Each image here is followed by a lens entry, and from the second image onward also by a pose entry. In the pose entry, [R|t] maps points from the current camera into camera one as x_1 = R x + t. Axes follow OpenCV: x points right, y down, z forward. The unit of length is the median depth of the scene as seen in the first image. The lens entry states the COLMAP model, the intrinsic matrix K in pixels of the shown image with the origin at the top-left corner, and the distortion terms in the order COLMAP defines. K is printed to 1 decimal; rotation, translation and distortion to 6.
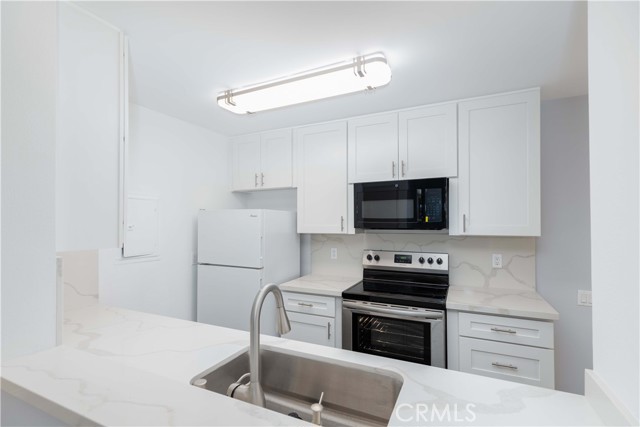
lens RADIAL K [[293.1, 0, 321.6], [0, 293.1, 215.7], [0, 0, 1]] dist [0.001563, 0.000464]
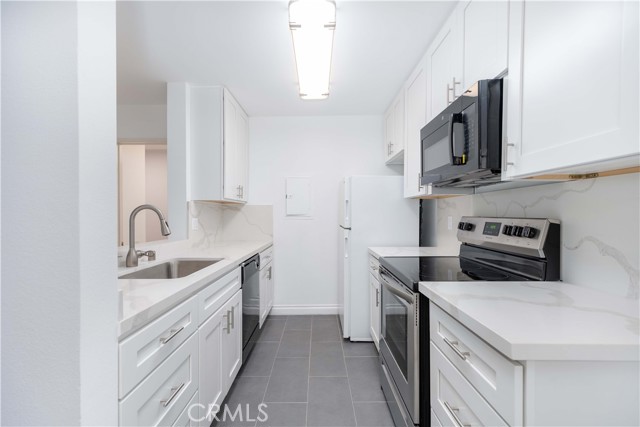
lens RADIAL K [[293.1, 0, 319.8], [0, 293.1, 215.0], [0, 0, 1]] dist [0.001563, 0.000464]
pose [[0.411044, 0.003392, -0.911609, 0.746982], [0.029306, 0.999427, 0.016932, 0.102906], [0.911145, -0.033675, 0.410709, 0.429776]]
